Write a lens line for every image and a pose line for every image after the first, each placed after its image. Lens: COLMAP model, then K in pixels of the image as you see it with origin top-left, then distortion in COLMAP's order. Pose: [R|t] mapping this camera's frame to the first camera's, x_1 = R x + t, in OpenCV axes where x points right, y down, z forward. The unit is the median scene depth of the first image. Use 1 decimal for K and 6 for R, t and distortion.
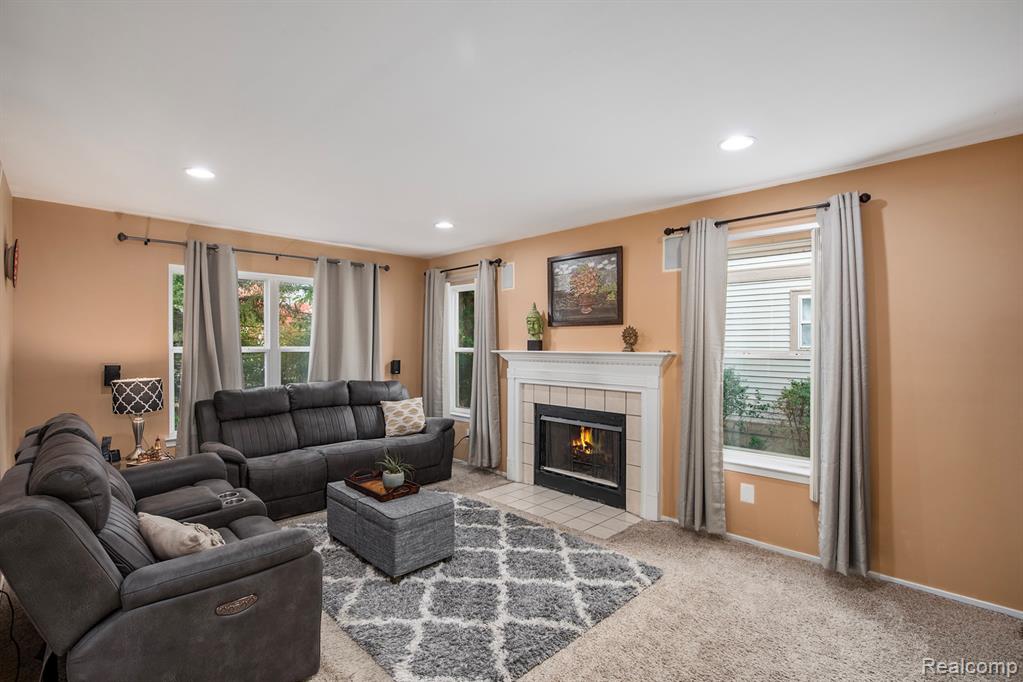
lens RADIAL K [[477.1, 0, 507.8], [0, 477.1, 346.6], [0, 0, 1]] dist [-0.022808, 0.003127]
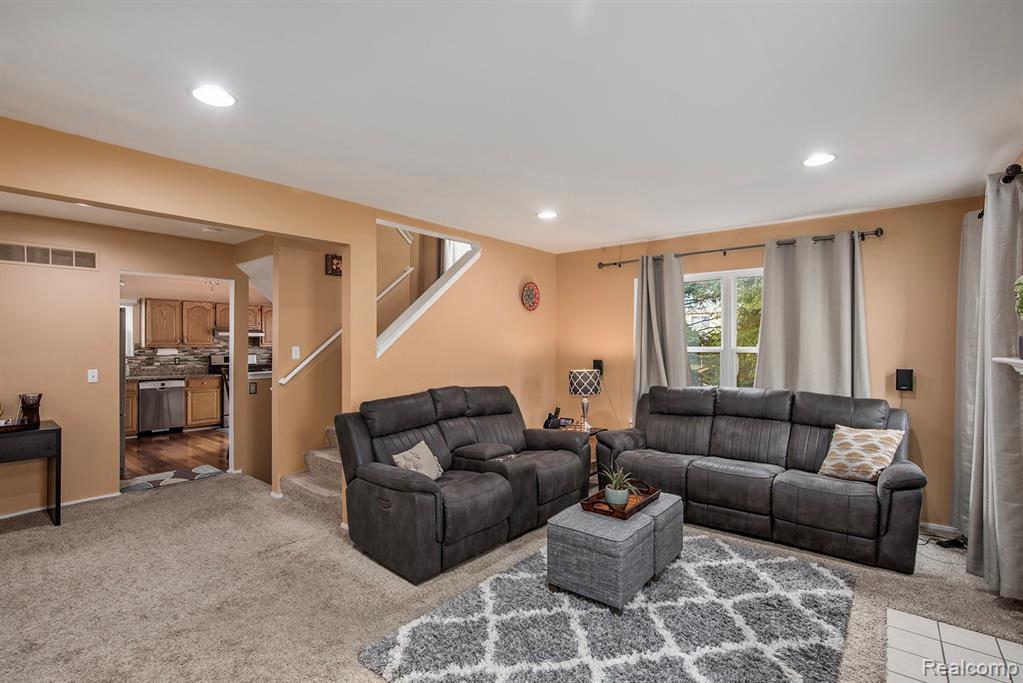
lens RADIAL K [[477.1, 0, 496.8], [0, 477.1, 344.7], [0, 0, 1]] dist [-0.022808, 0.003127]
pose [[0.103774, -0.003314, -0.994595, 0.451615], [-0.009380, 0.999947, -0.004311, 0.004109], [0.994557, 0.009777, 0.103738, 0.498170]]
